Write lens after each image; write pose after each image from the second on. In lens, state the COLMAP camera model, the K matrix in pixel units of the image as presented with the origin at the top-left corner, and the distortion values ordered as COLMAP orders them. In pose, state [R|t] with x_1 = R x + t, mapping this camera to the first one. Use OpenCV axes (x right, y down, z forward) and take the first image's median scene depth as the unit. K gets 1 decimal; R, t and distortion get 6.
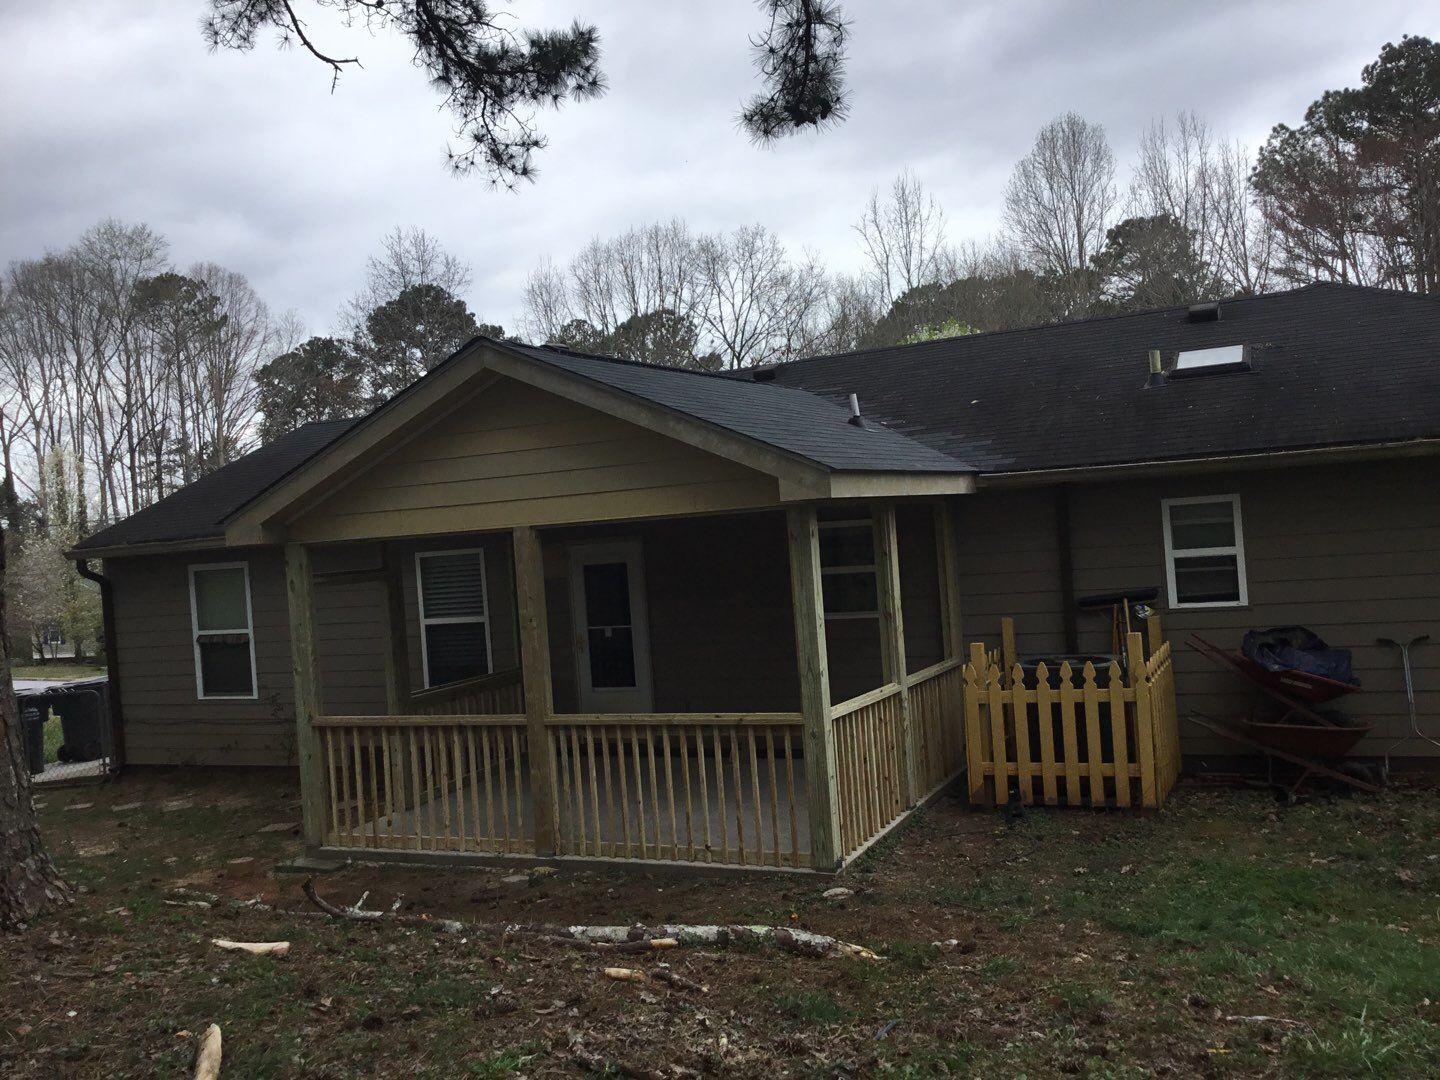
lens RADIAL K [[1284.6, 0, 718.1], [0, 1284.6, 532.5], [0, 0, 1]] dist [0.092685, -0.148348]
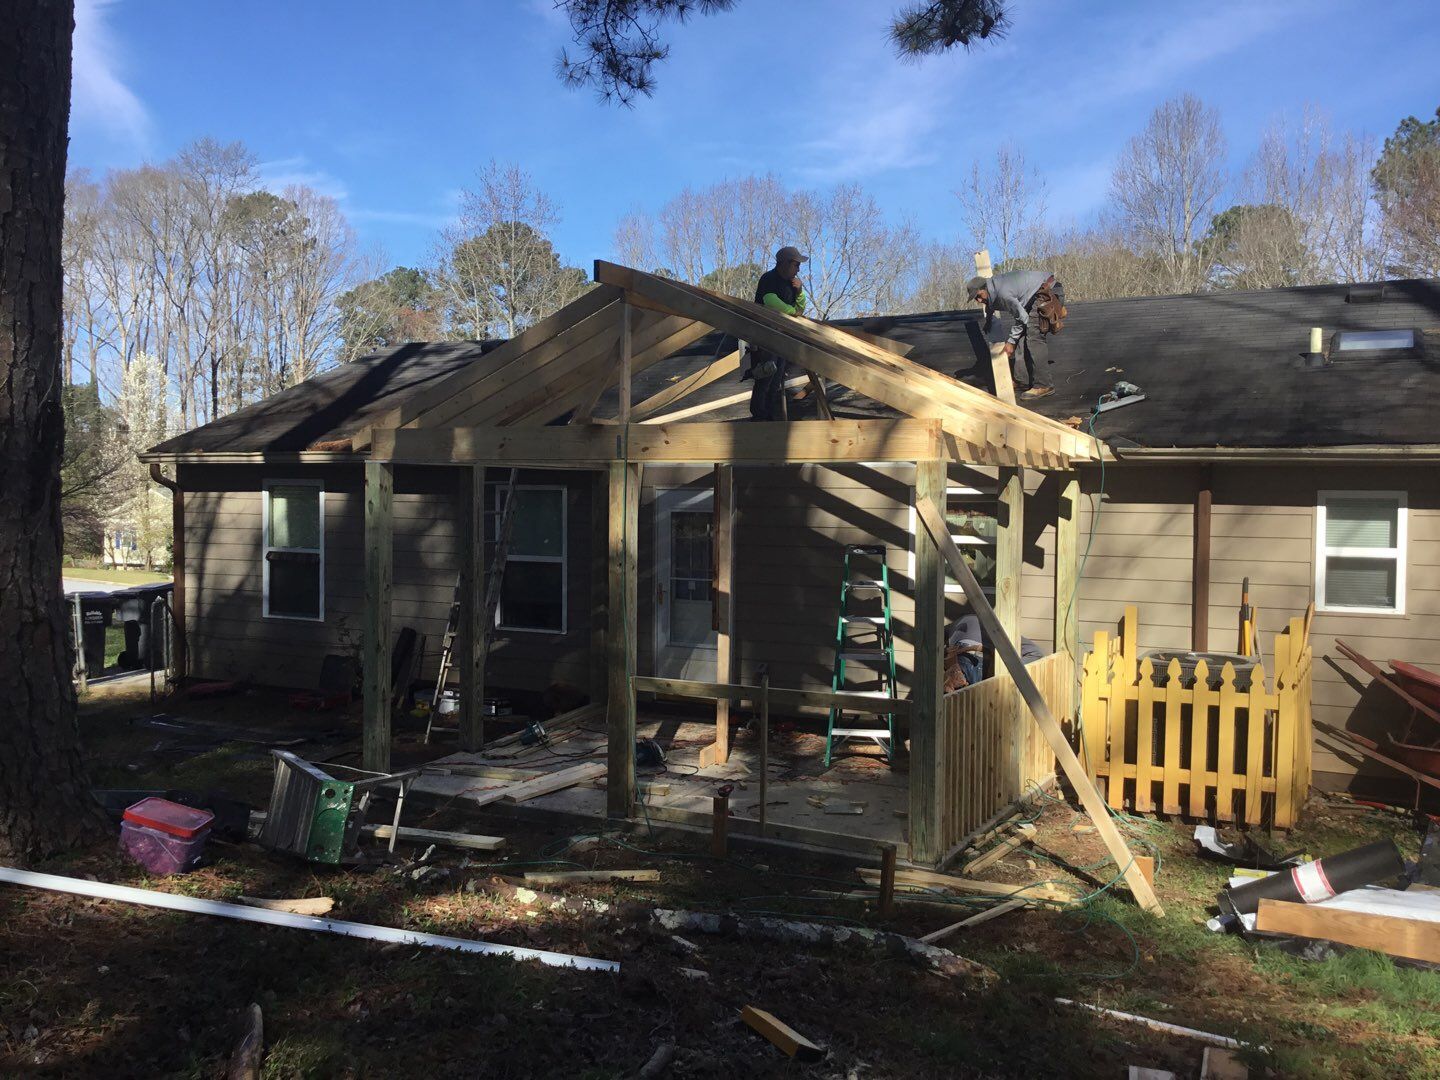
lens RADIAL K [[1284.4, 0, 720.0], [0, 1284.4, 540.0], [0, 0, 1]] dist [0.107153, -0.180482]
pose [[0.995471, 0.083396, -0.045644, -0.004124], [-0.081670, 0.995917, 0.038453, 0.001087], [0.048665, -0.034551, 0.998217, 0.009836]]
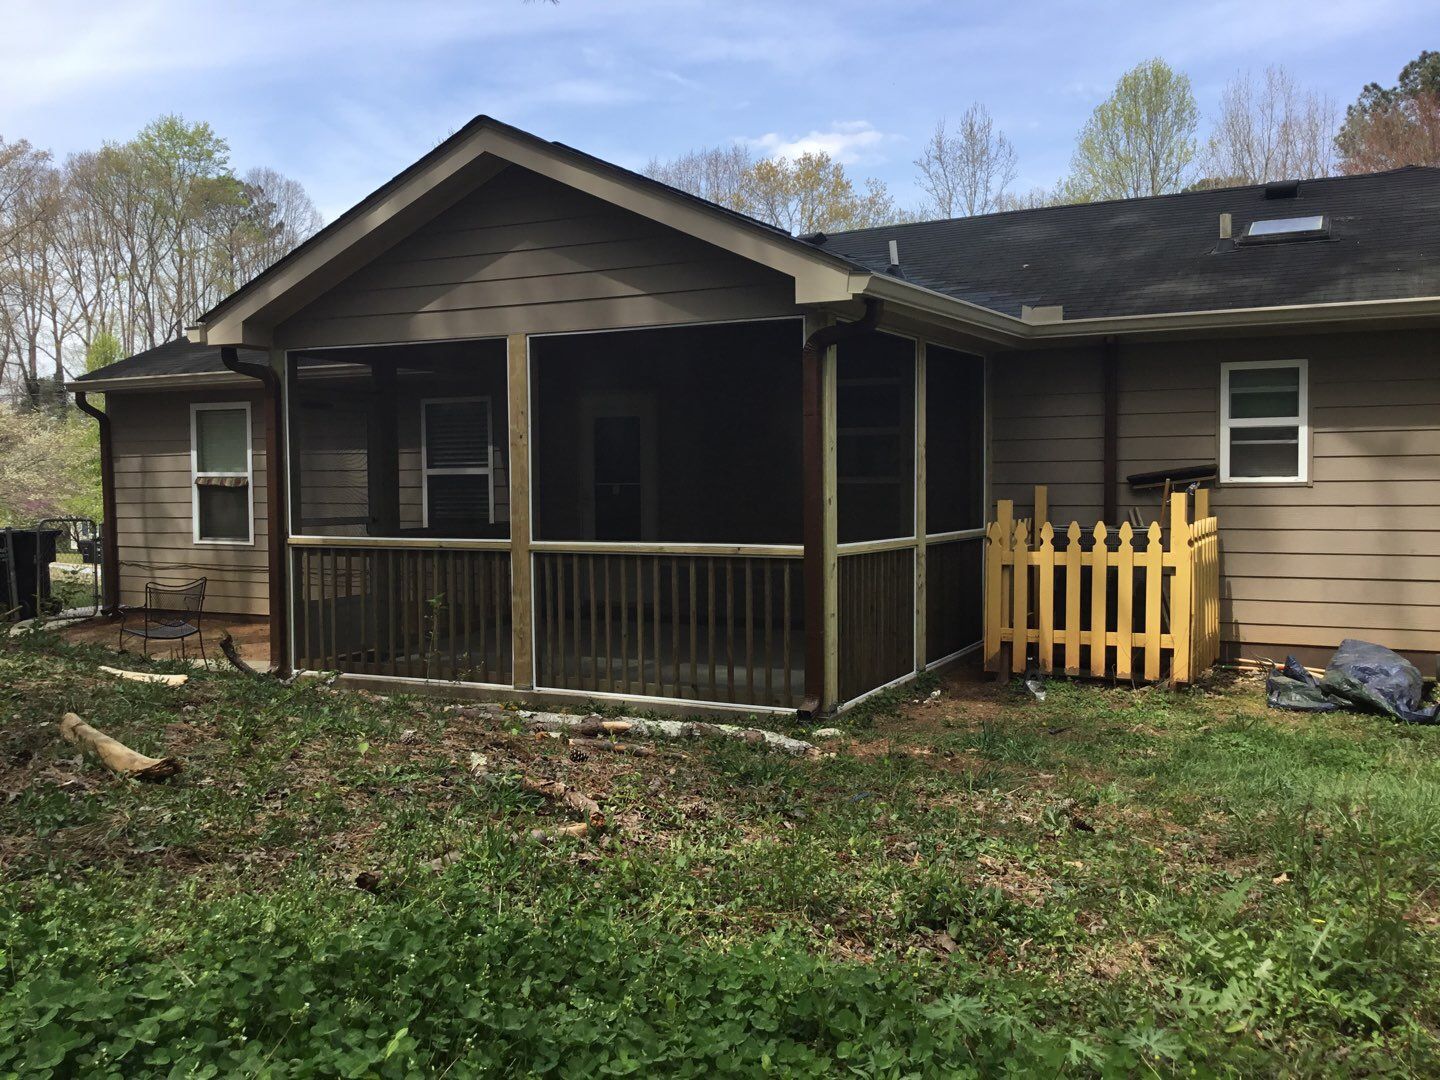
lens RADIAL K [[1290.5, 0, 720.0], [0, 1290.5, 531.9], [0, 0, 1]] dist [0.078812, -0.107863]
pose [[0.997283, 0.067182, -0.030227, 0.003583], [-0.065961, 0.997031, 0.039728, 0.011056], [0.032806, -0.037626, 0.998753, 0.009314]]
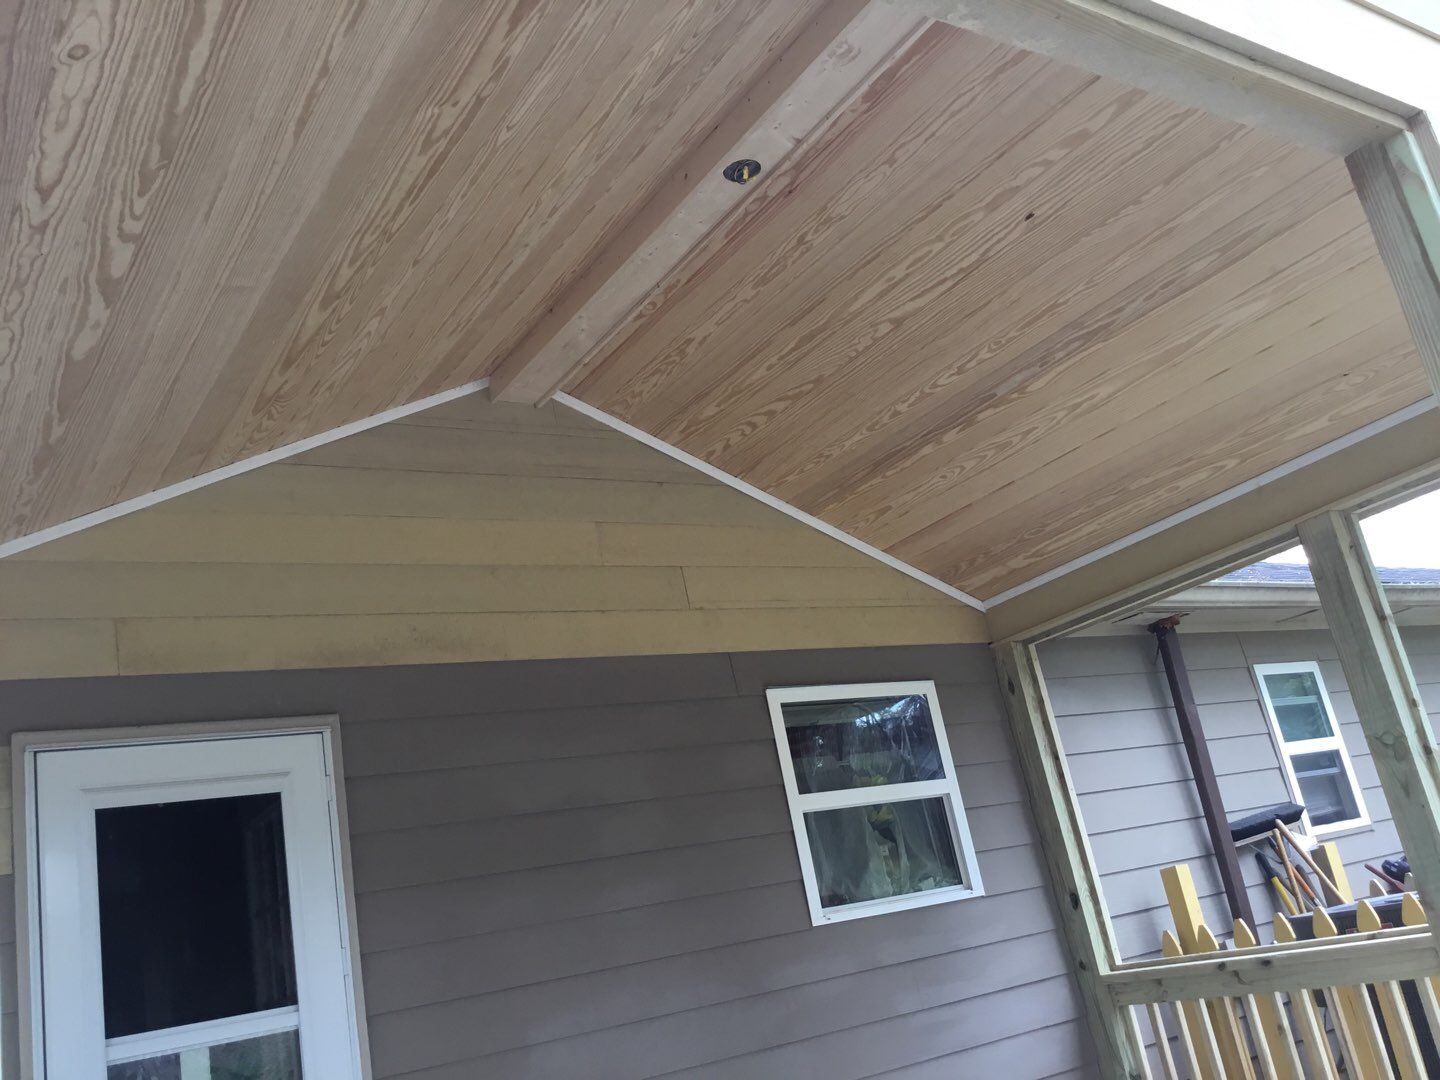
lens RADIAL K [[1290.5, 0, 720.0], [0, 1290.5, 531.9], [0, 0, 1]] dist [0.078812, -0.107863]
pose [[0.541868, 0.234013, 0.807228, -0.046042], [0.146728, 0.919366, -0.365016, 0.015261], [-0.827557, 0.316234, 0.463838, 0.124255]]
